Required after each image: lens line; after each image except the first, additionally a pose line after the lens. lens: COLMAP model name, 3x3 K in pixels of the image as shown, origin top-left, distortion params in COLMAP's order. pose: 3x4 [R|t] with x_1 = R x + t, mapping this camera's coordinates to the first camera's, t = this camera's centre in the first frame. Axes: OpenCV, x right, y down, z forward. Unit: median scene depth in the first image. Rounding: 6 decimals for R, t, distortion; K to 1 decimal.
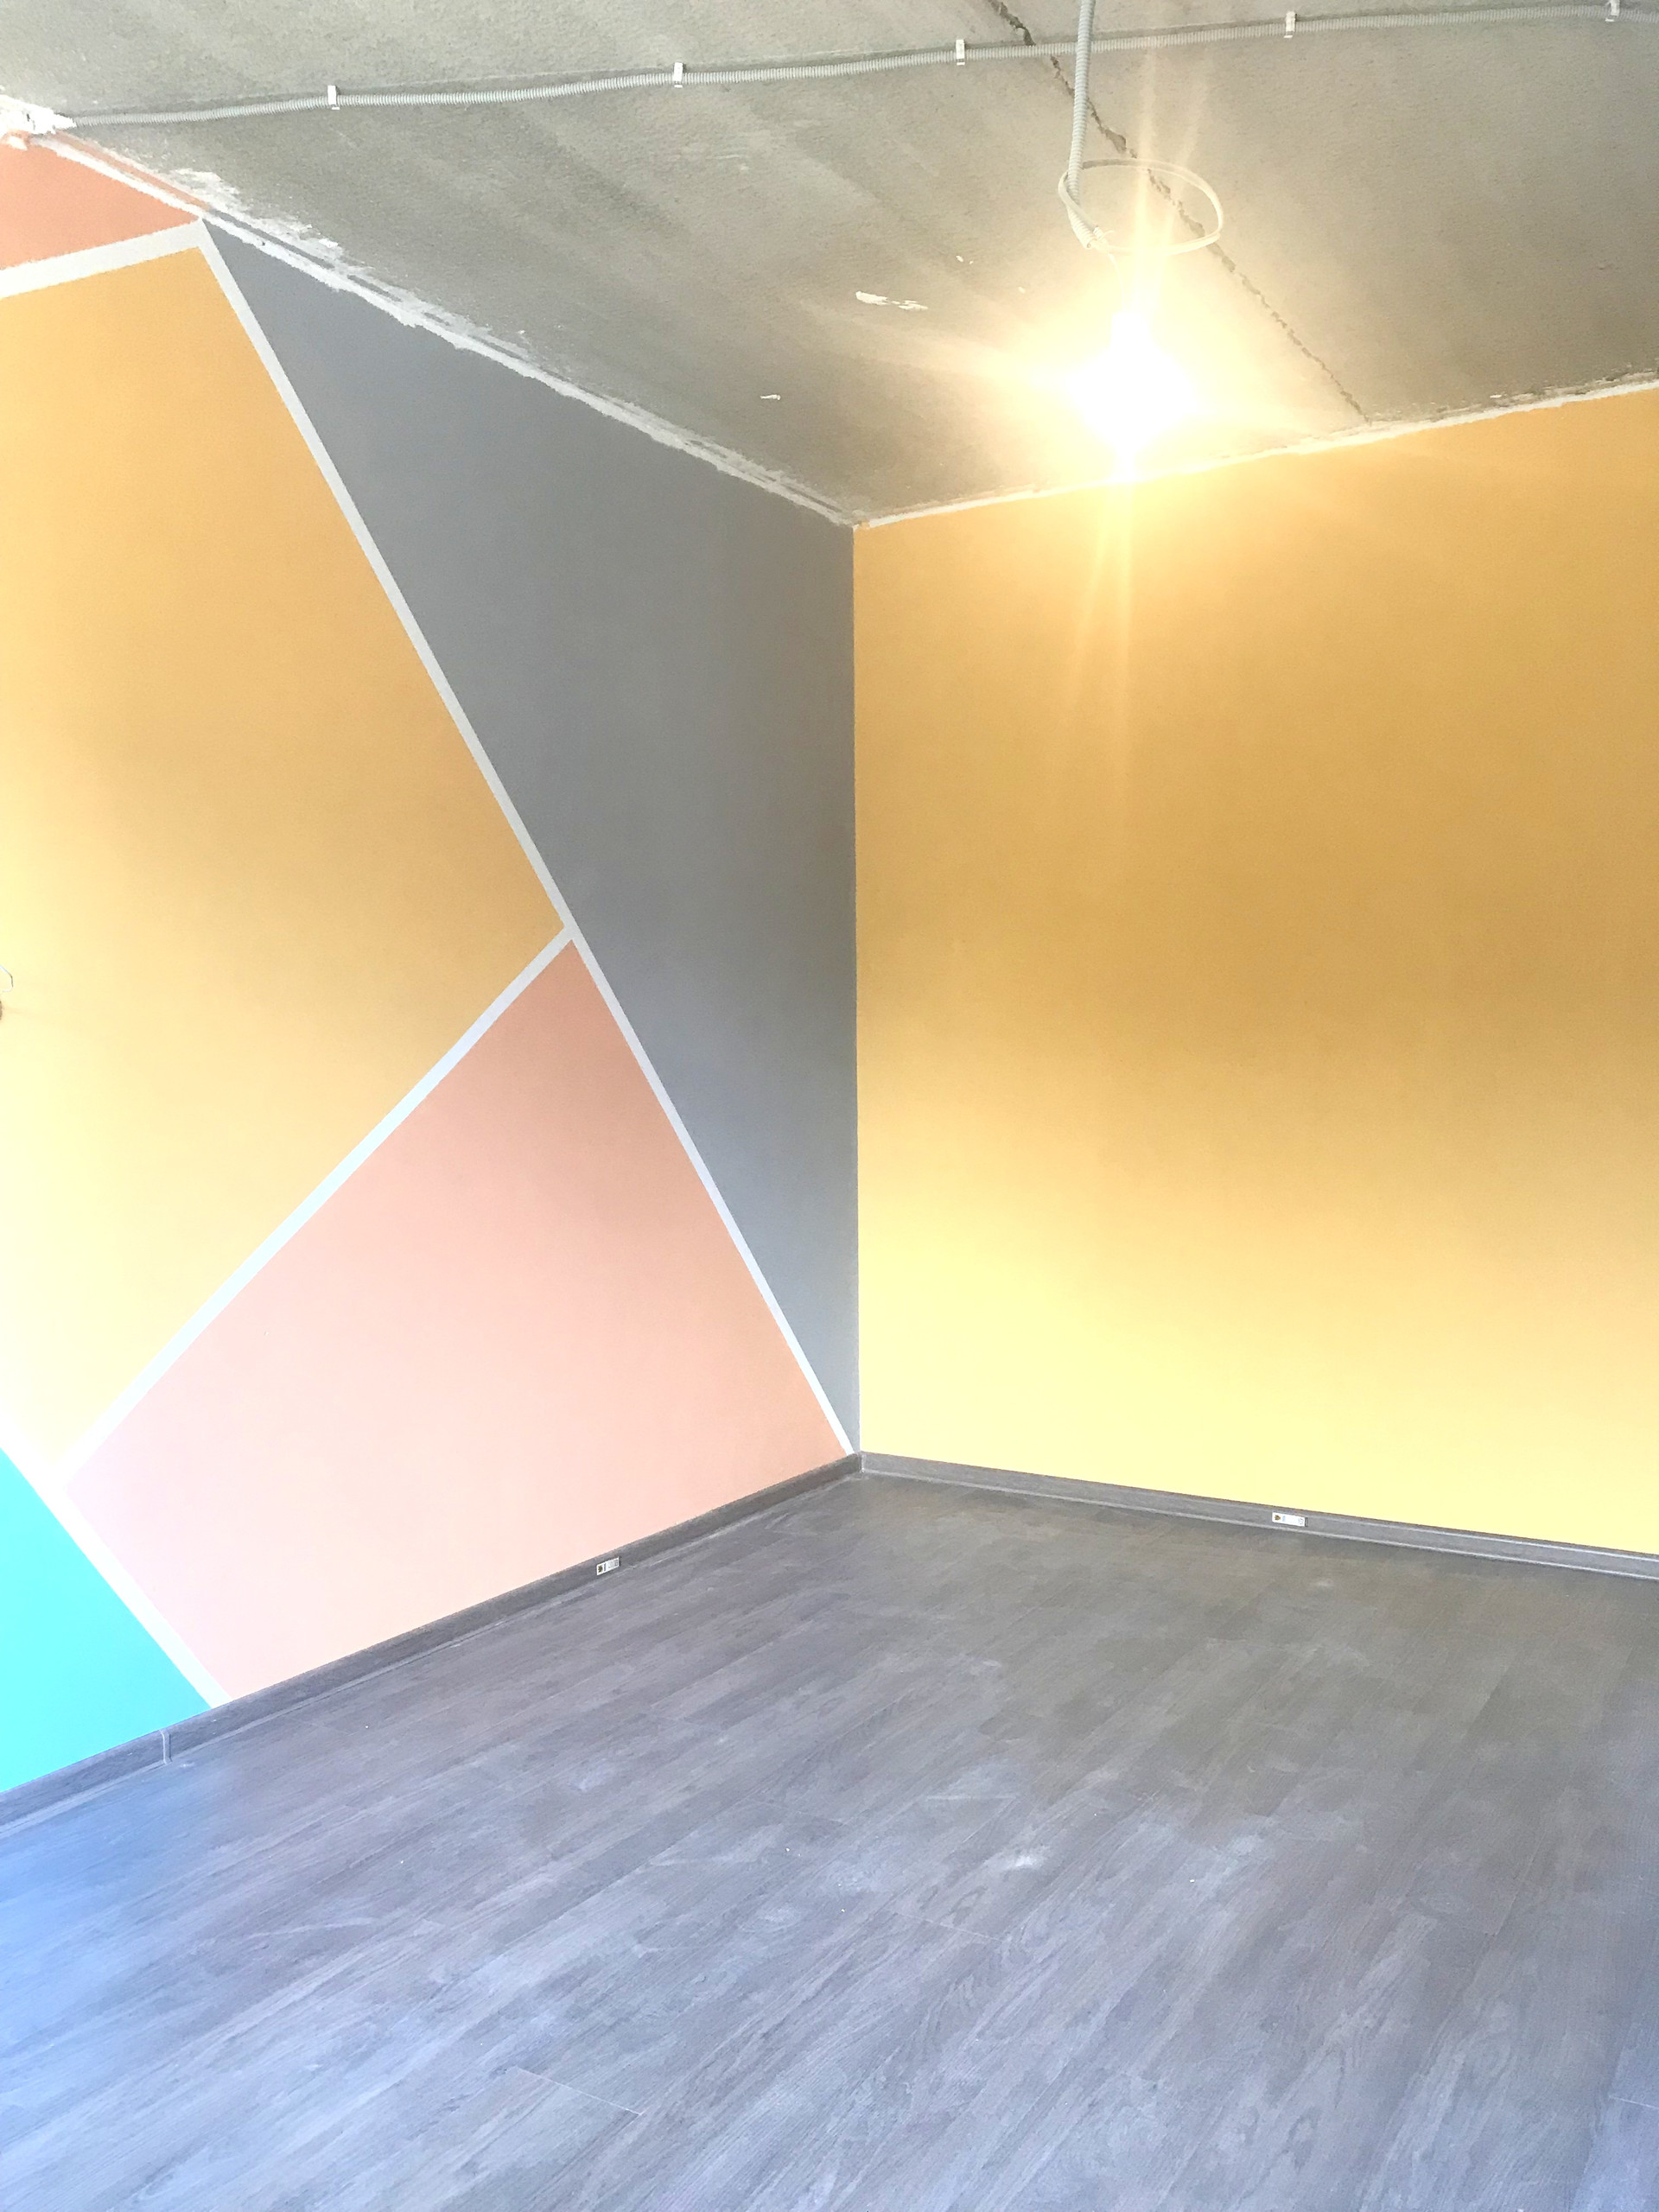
lens RADIAL K [[1869.5, 0, 829.5], [0, 1869.5, 1106.0], [0, 0, 1]] dist [-0.000620, 0.013137]
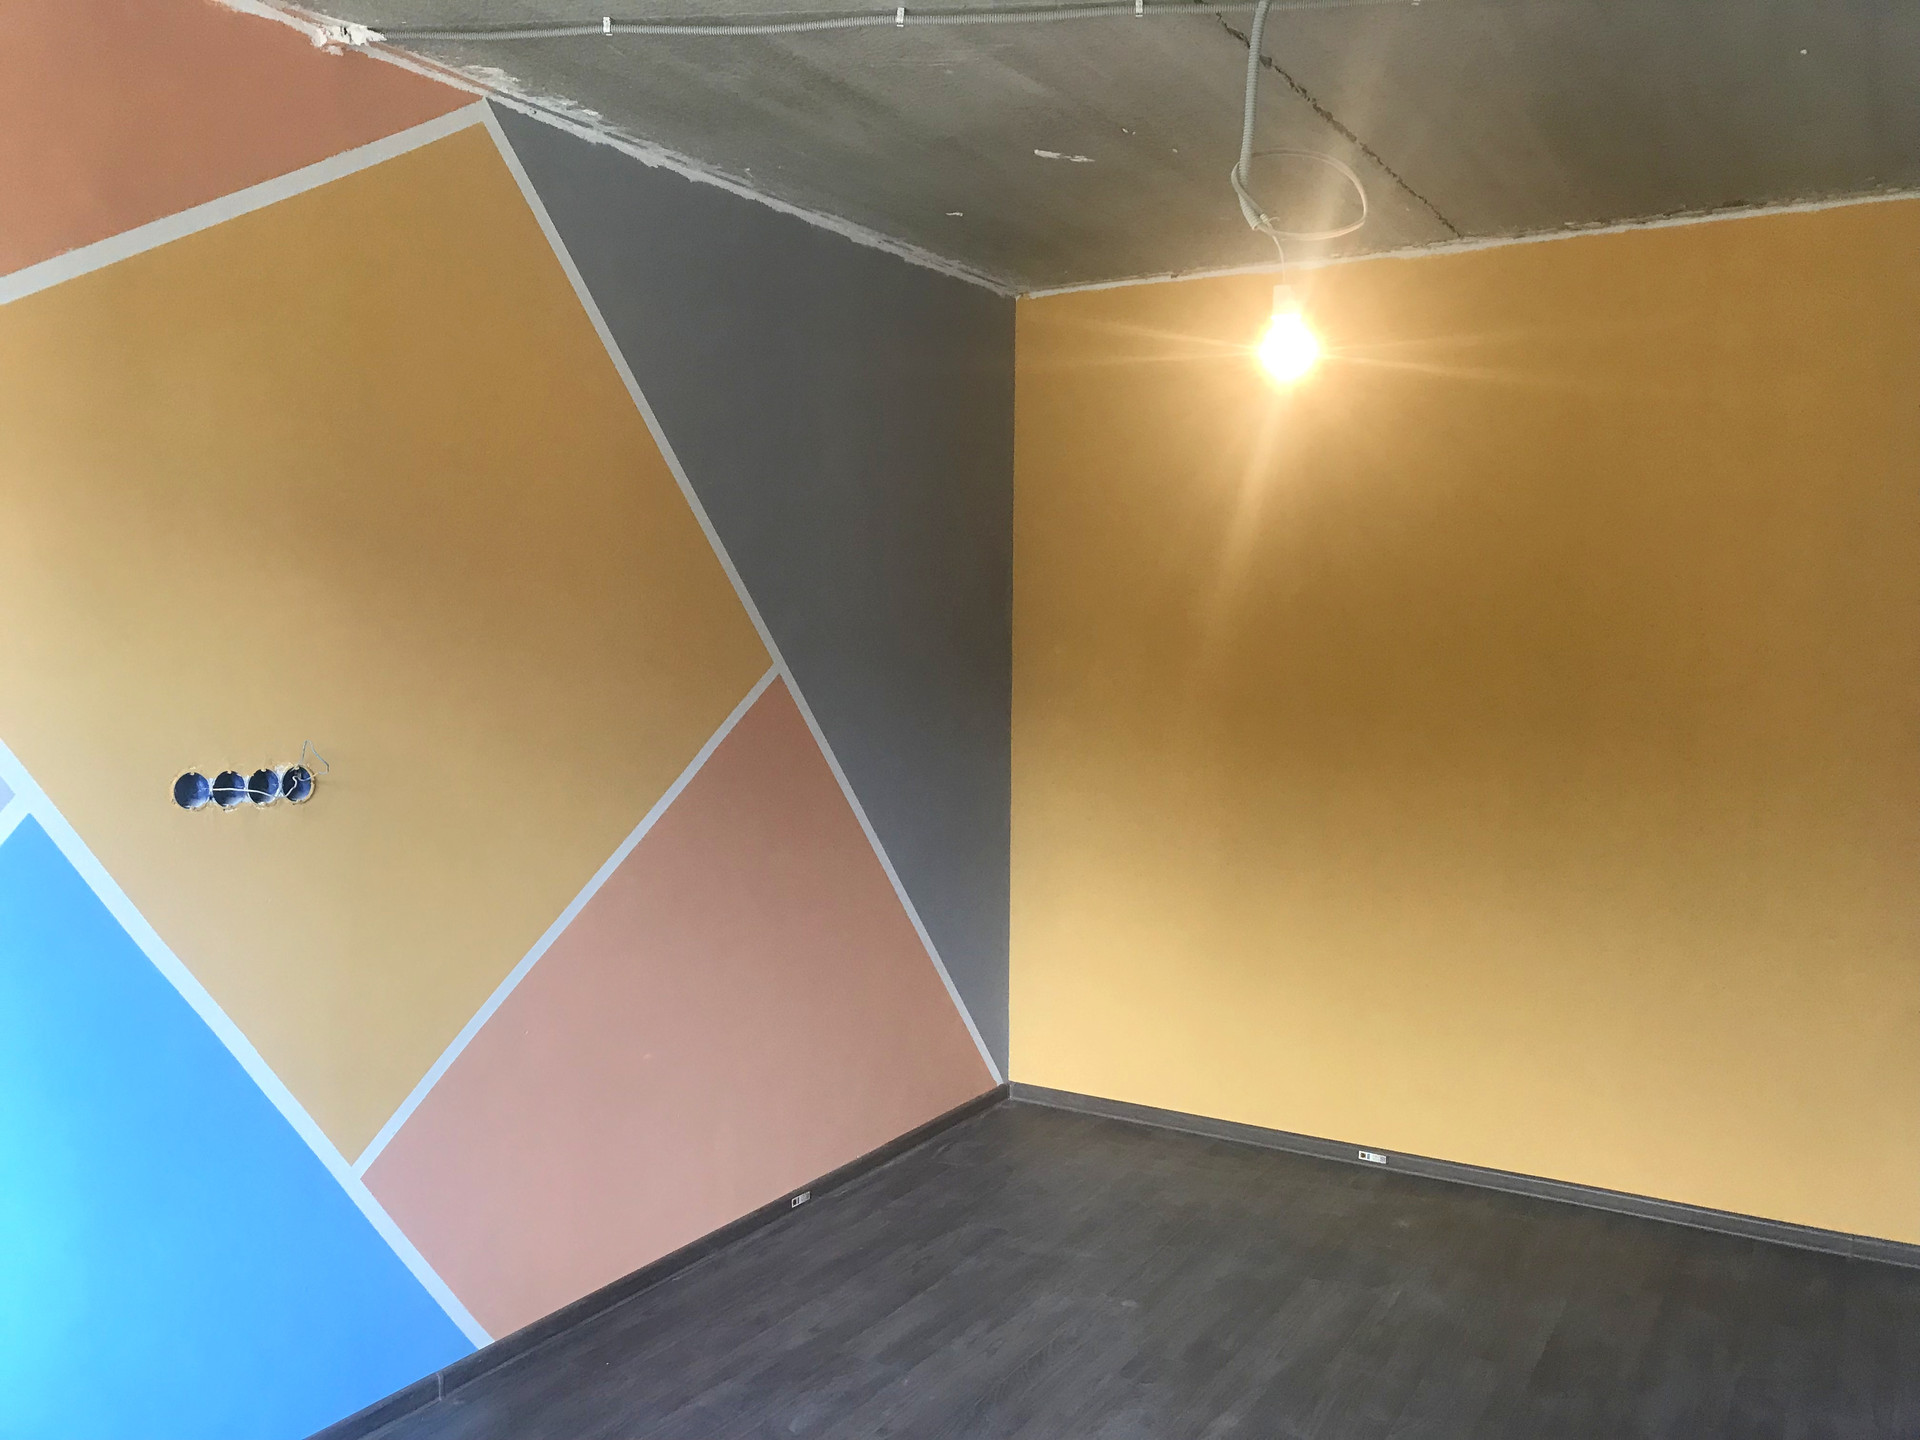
lens RADIAL K [[1622.8, 0, 976.9], [0, 1622.8, 711.5], [0, 0, 1]] dist [-0.000620, 0.013137]
pose [[0.999812, 0.015438, 0.011704, -0.028413], [-0.015633, 0.999738, 0.016692, -0.096749], [-0.011443, -0.016872, 0.999792, -0.027693]]
